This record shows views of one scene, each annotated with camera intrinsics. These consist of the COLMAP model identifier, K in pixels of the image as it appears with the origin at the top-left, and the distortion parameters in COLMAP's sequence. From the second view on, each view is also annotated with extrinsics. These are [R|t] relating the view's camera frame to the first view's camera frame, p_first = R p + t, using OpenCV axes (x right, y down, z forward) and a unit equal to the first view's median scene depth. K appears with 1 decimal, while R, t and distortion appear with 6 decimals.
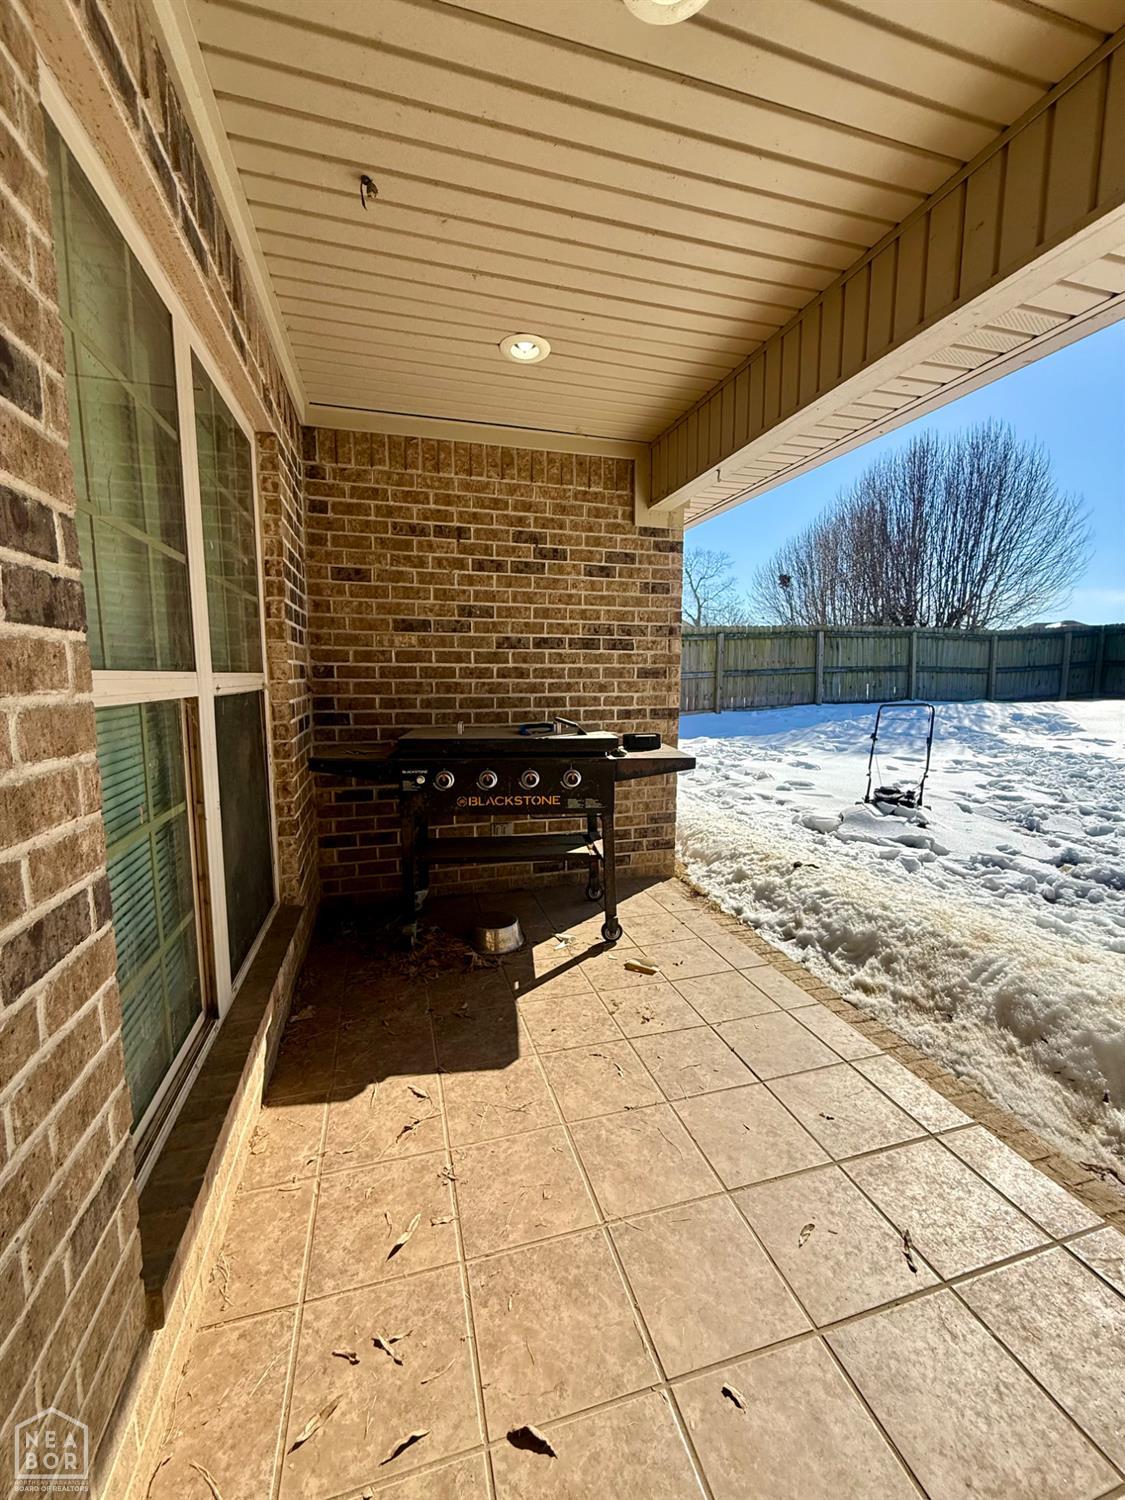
lens RADIAL K [[597.0, 0, 562.8], [0, 597.0, 748.1], [0, 0, 1]] dist [-0.000488, -0.000046]
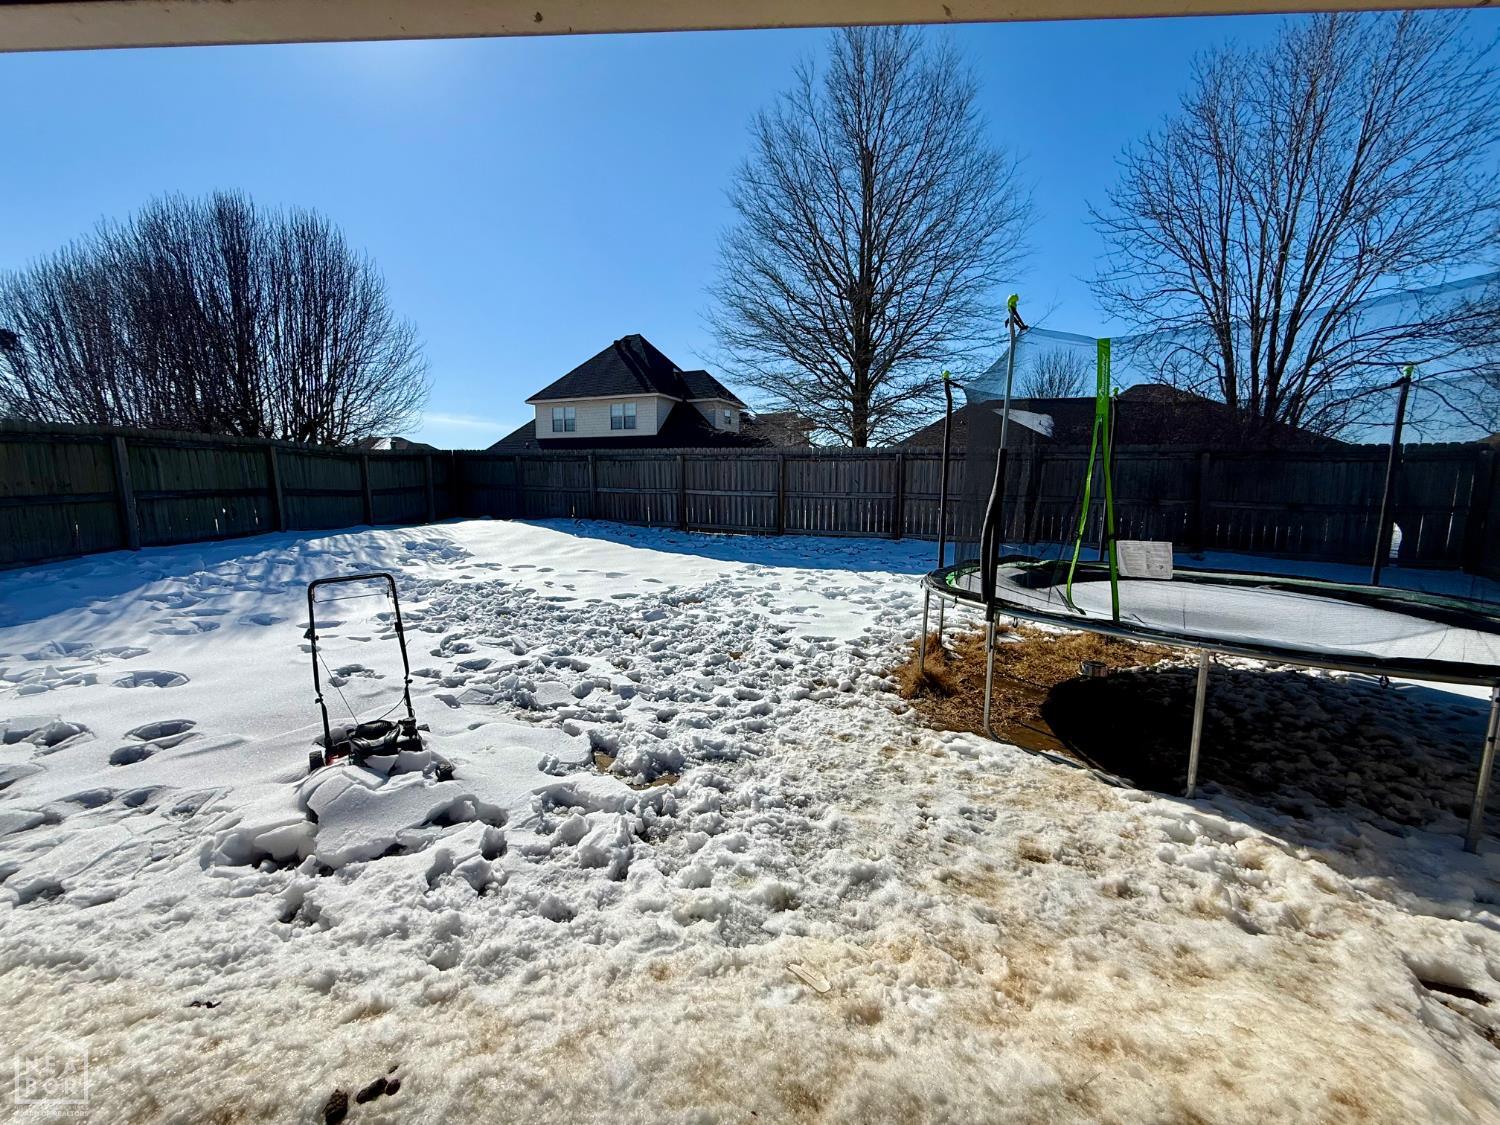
lens RADIAL K [[597.0, 0, 756.1], [0, 597.0, 565.3], [0, 0, 1]] dist [-0.000488, -0.000046]
pose [[0.328100, -0.116128, 0.937478, 0.043746], [0.102060, 0.990964, 0.087035, -0.048401], [-0.939113, 0.067123, 0.336987, 0.163938]]
